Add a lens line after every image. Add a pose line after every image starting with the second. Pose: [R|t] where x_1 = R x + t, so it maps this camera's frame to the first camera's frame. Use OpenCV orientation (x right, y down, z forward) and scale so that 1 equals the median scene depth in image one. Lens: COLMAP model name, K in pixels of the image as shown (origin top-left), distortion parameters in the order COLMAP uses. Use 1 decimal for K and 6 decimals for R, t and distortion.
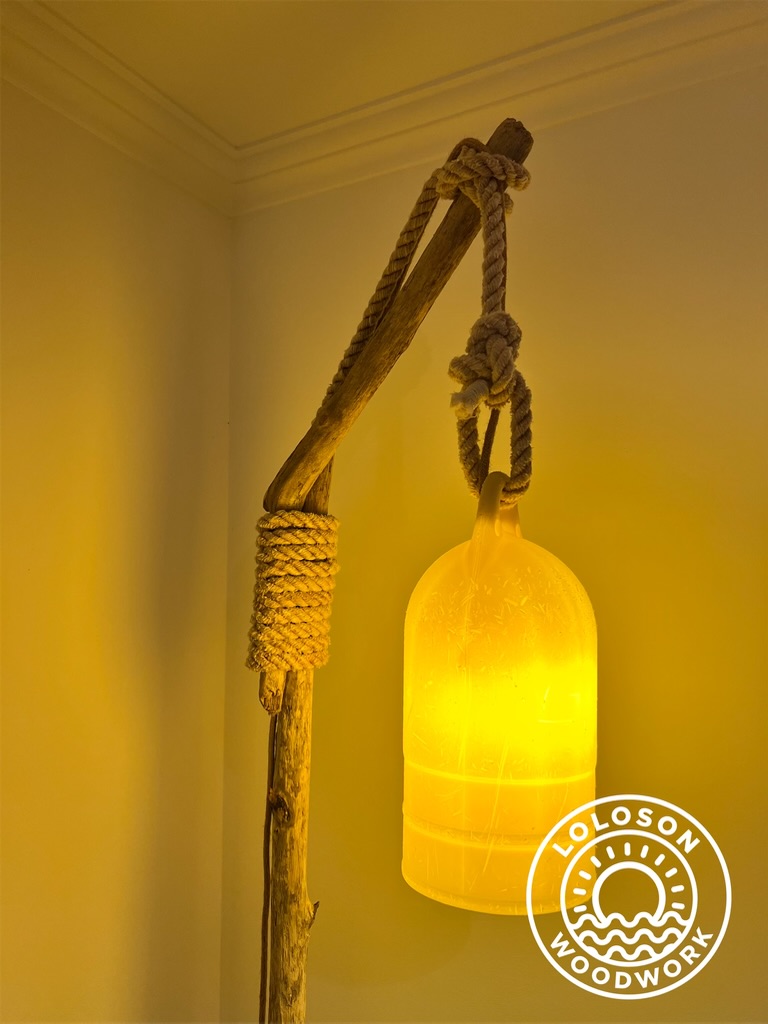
lens RADIAL K [[766.5, 0, 381.6], [0, 766.5, 528.7], [0, 0, 1]] dist [0.014542, -0.003555]
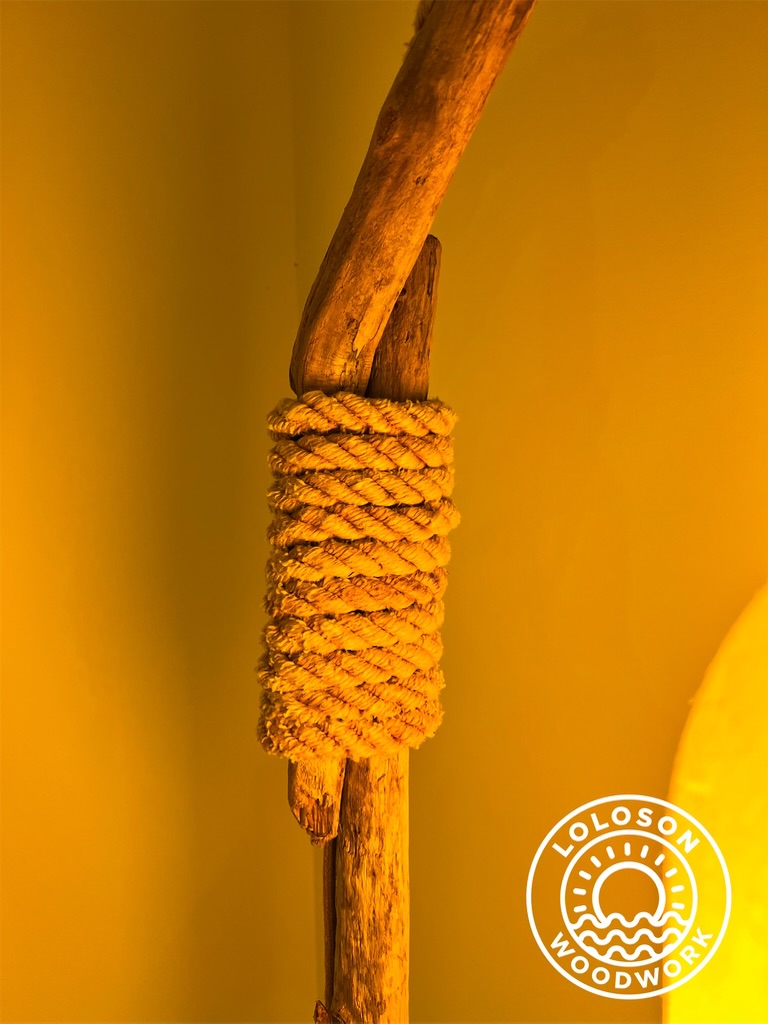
lens RADIAL K [[766.5, 0, 381.6], [0, 766.5, 528.7], [0, 0, 1]] dist [0.014542, -0.003555]
pose [[0.974221, -0.021625, -0.224558, 0.000403], [0.043037, 0.994930, 0.090898, 0.016576], [0.221454, -0.098219, 0.970212, 0.591929]]
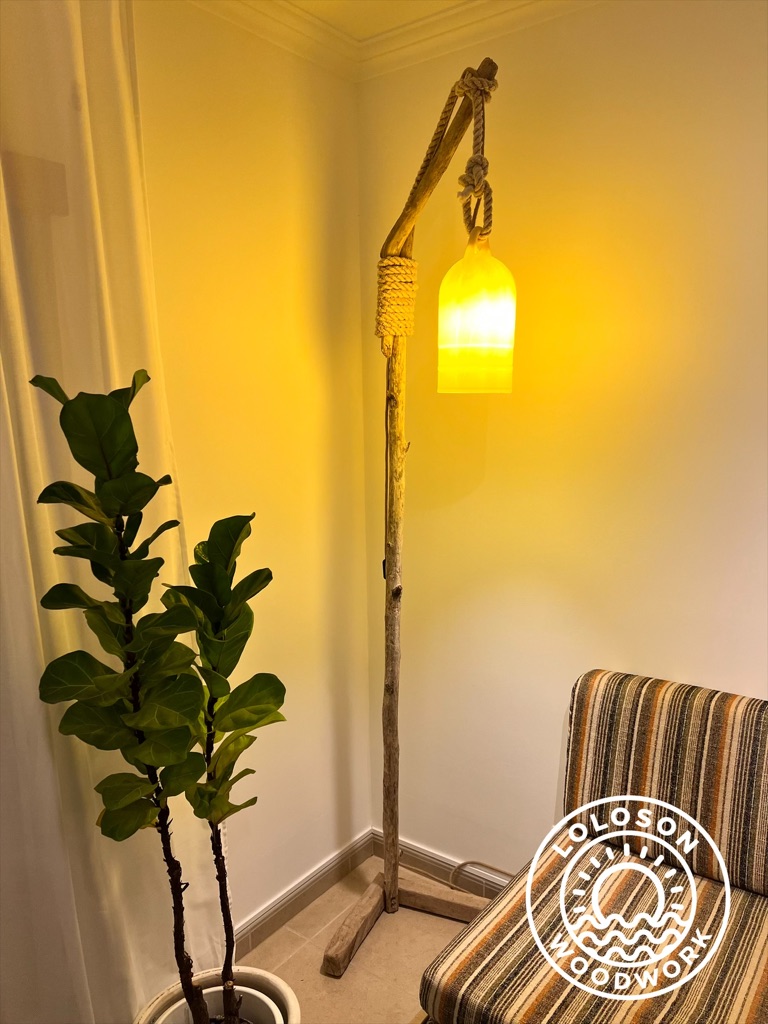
lens RADIAL K [[766.5, 0, 381.6], [0, 766.5, 528.7], [0, 0, 1]] dist [0.014542, -0.003555]
pose [[0.990832, 0.006154, -0.134960, 0.134770], [0.025594, 0.972322, 0.232238, 0.210234], [0.132654, -0.233563, 0.963250, -1.181979]]
